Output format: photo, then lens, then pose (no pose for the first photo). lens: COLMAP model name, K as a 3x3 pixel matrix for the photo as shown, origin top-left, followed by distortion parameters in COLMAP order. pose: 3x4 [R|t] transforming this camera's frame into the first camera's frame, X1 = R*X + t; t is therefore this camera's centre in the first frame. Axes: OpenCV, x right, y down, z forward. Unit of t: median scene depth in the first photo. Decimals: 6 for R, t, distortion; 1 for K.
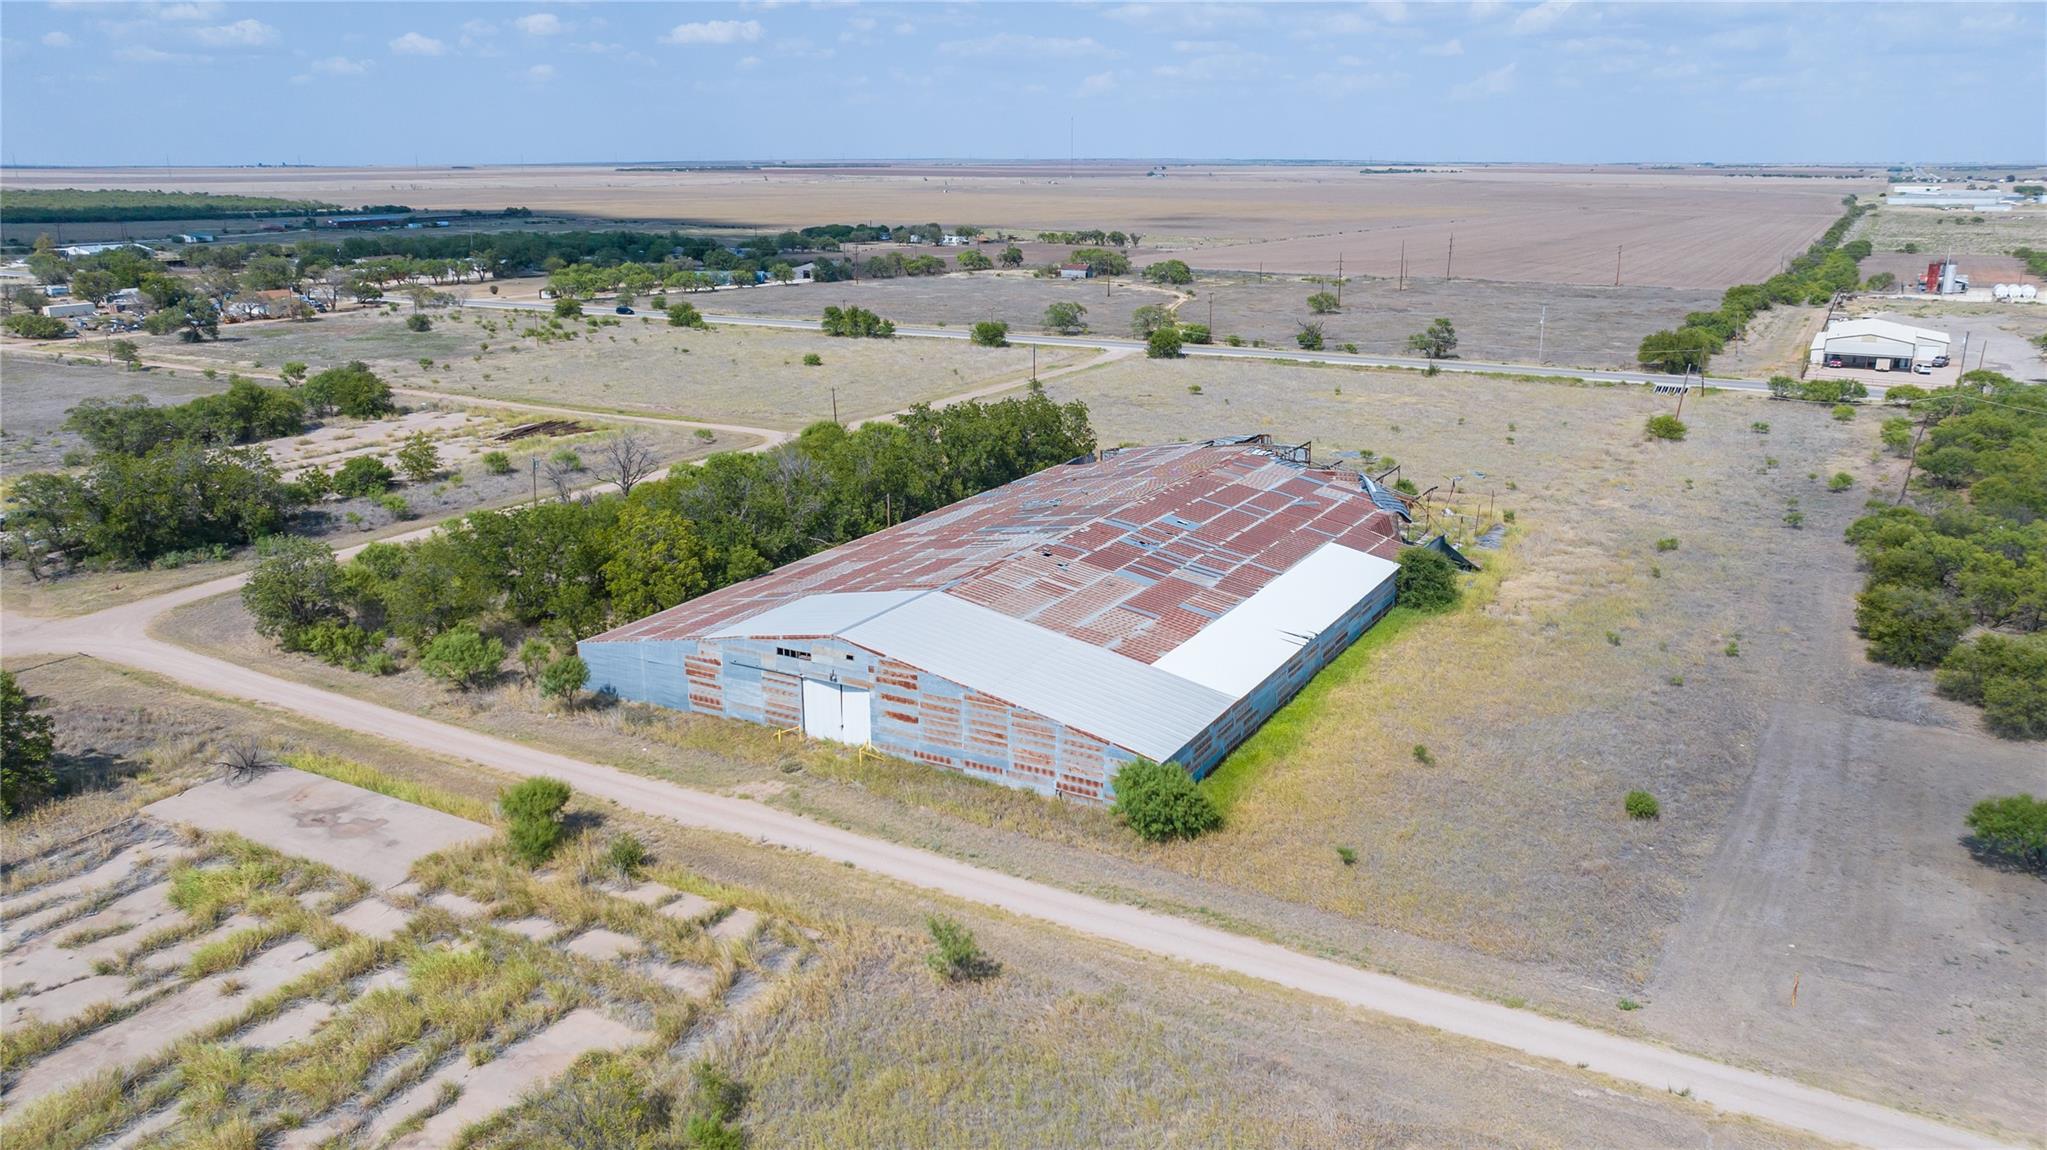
lens RADIAL K [[1478.2, 0, 1023.5], [0, 1478.2, 575.0], [0, 0, 1]] dist [-0.022609, 0.008666]
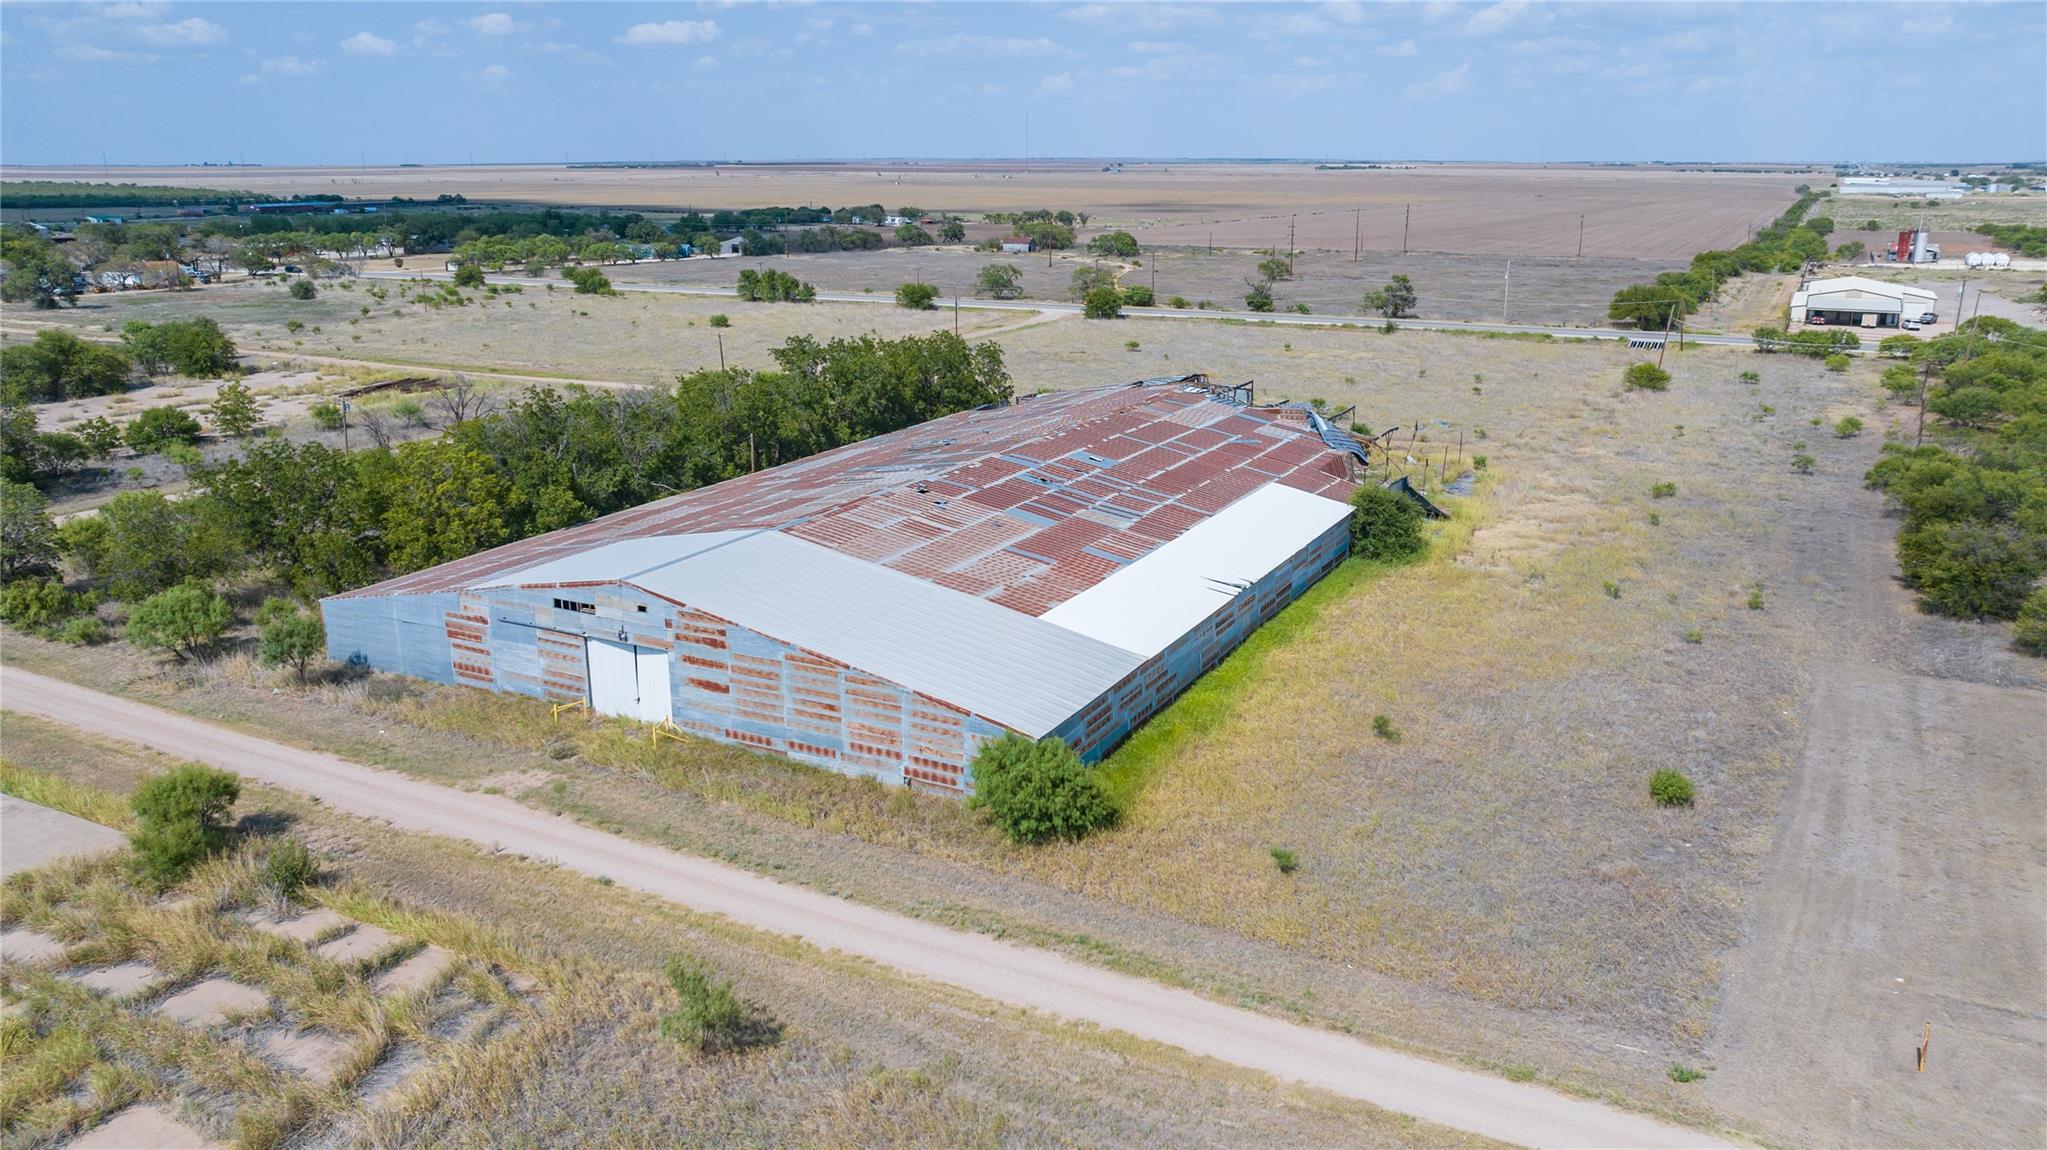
lens RADIAL K [[1464.4, 0, 1033.5], [0, 1464.4, 605.5], [0, 0, 1]] dist [-0.019940, 0.000843]
pose [[0.999443, -0.007373, 0.032533, 0.043073], [0.006717, 0.999772, 0.020248, 0.028554], [-0.032675, -0.020019, 0.999266, 0.167359]]
